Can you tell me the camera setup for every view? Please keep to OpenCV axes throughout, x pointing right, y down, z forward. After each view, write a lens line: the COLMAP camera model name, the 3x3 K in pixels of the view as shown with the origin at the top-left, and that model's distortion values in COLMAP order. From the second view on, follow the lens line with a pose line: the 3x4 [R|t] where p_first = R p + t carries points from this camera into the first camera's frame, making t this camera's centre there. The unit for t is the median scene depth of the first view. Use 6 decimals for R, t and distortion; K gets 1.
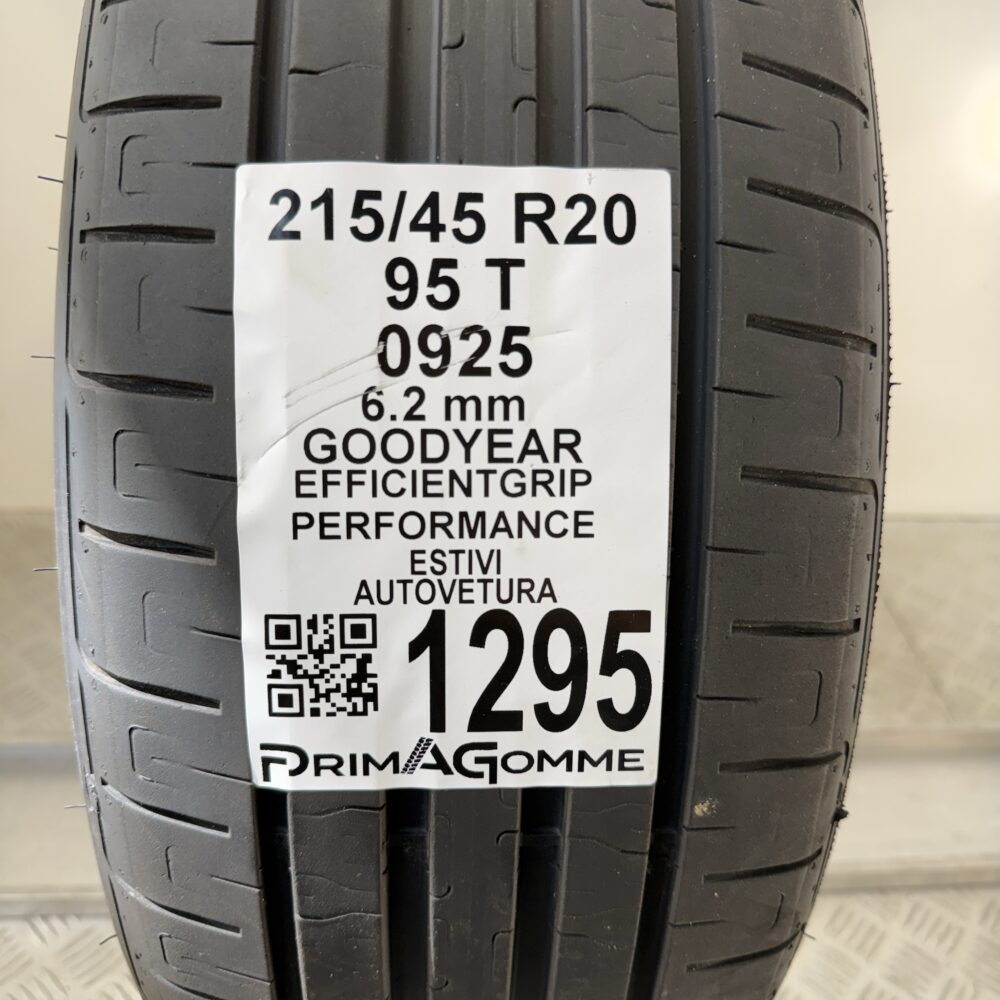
lens RADIAL K [[1009.9, 0, 500.0], [0, 1009.9, 500.0], [0, 0, 1]] dist [0.160976, -0.464152]
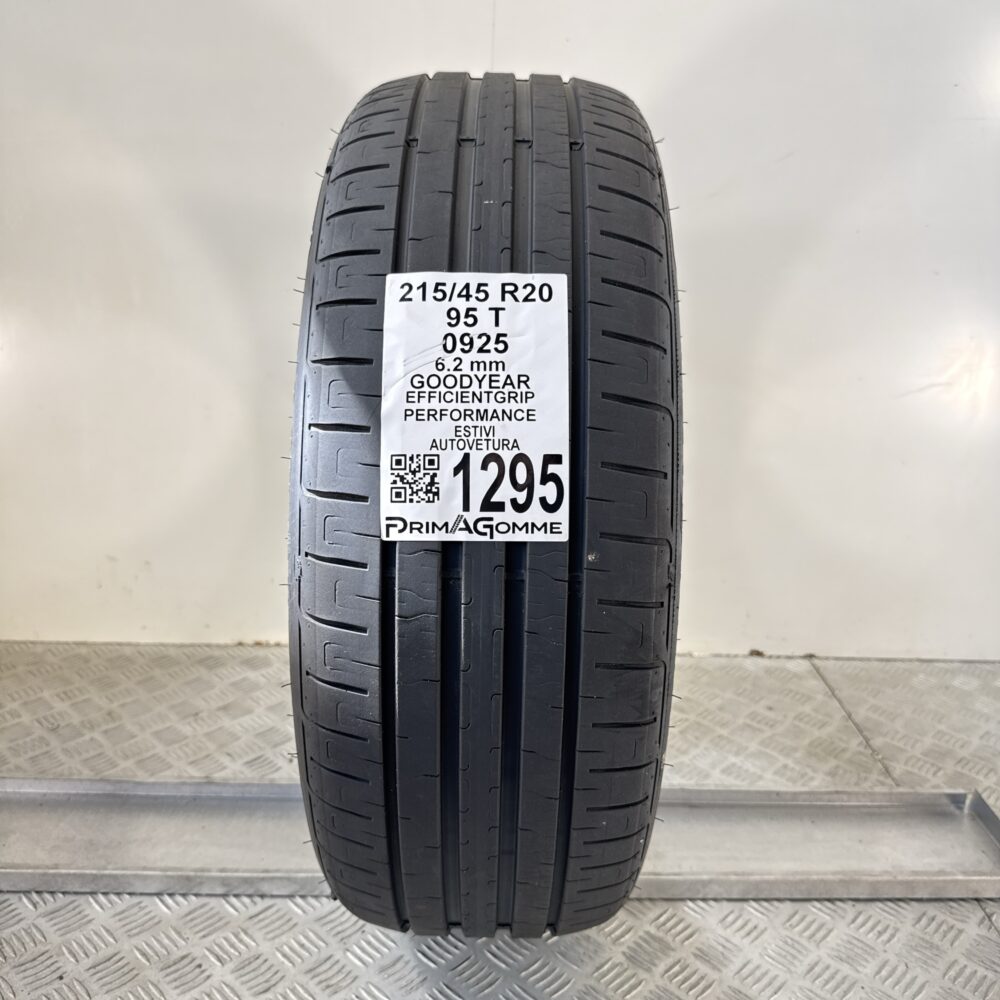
lens RADIAL K [[1009.9, 0, 500.0], [0, 1009.9, 500.0], [0, 0, 1]] dist [0.160976, -0.464152]
pose [[0.998443, -0.008316, -0.055156, 0.137228], [-0.007201, 0.961334, -0.275290, 0.836161], [0.055312, 0.275259, 0.959778, -1.136065]]
